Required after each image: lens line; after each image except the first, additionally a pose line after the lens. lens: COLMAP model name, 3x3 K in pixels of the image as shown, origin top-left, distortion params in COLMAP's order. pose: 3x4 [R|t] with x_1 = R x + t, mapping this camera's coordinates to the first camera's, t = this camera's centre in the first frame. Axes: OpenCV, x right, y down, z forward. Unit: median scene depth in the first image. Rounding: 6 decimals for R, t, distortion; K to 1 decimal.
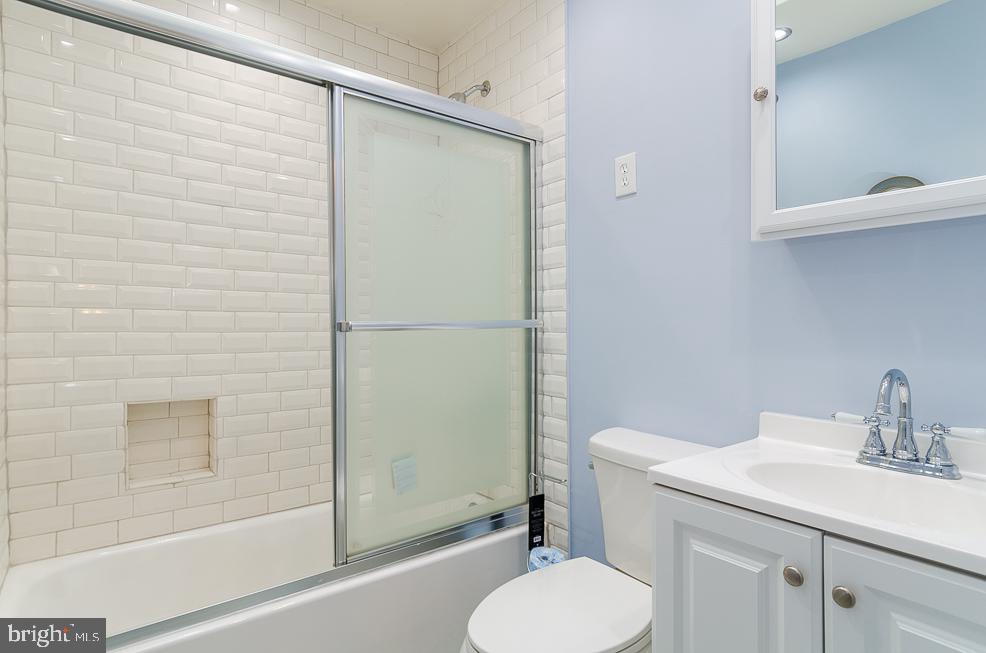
lens RADIAL K [[519.2, 0, 505.4], [0, 519.2, 325.9], [0, 0, 1]] dist [0.026210, -0.023459]
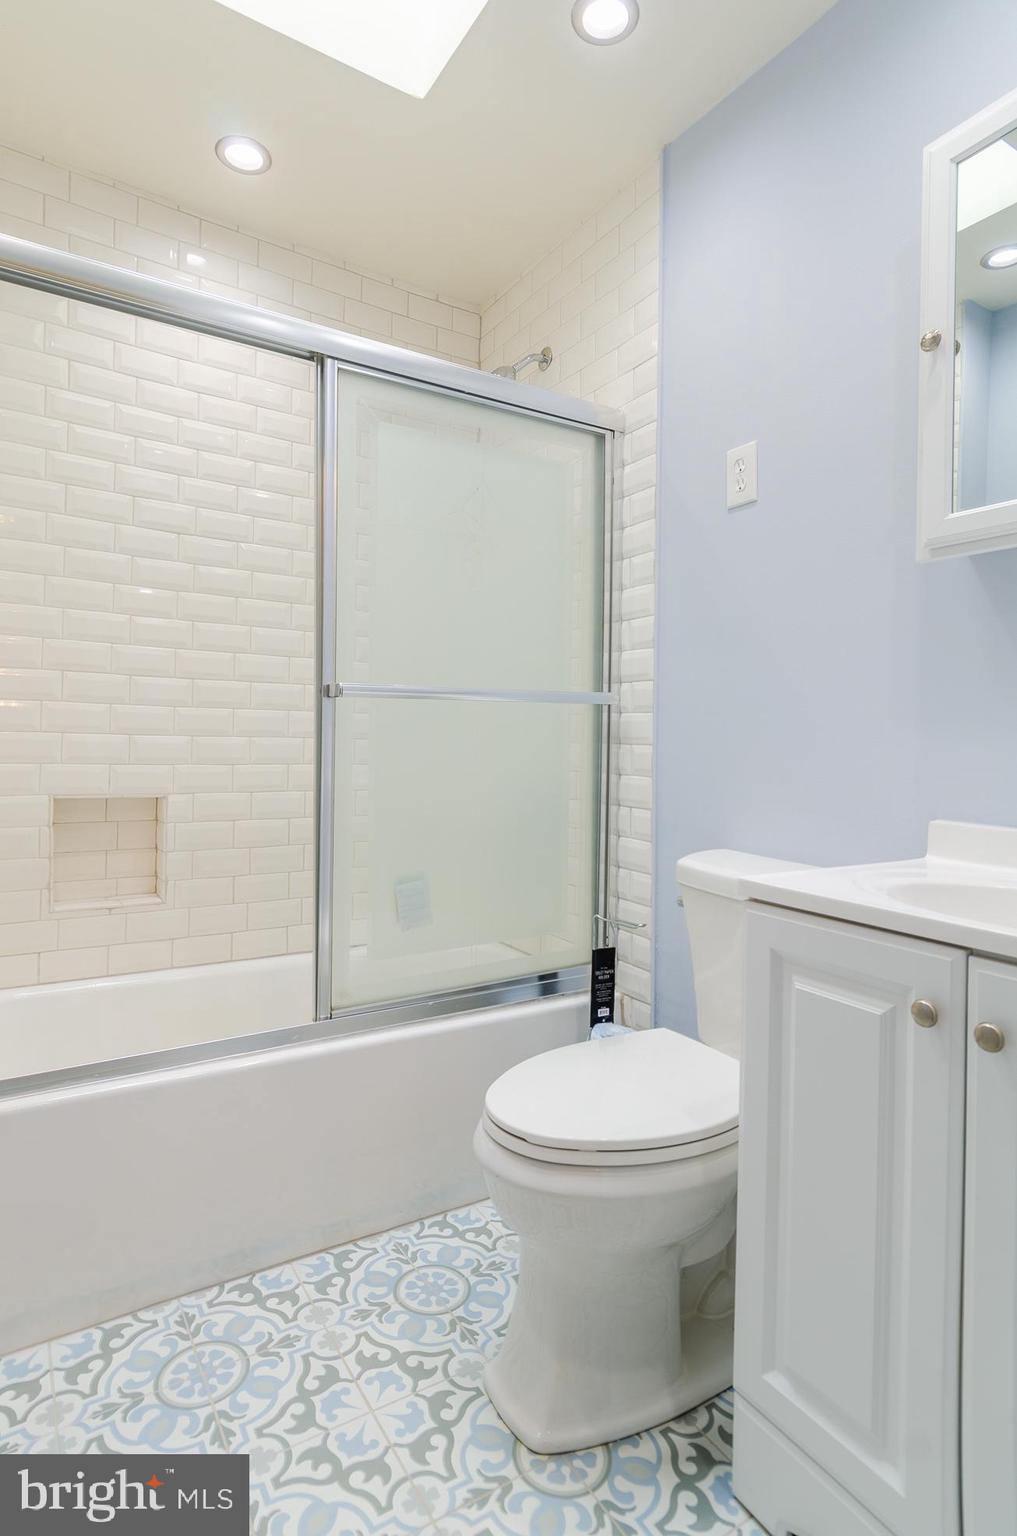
lens RADIAL K [[807.5, 0, 500.8], [0, 807.5, 740.6], [0, 0, 1]] dist [0.050410, -0.052900]
pose [[0.992256, 0.018023, -0.122894, 0.050115], [-0.018235, 0.999834, -0.000598, 0.053777], [0.122862, 0.002835, 0.992420, -0.073894]]
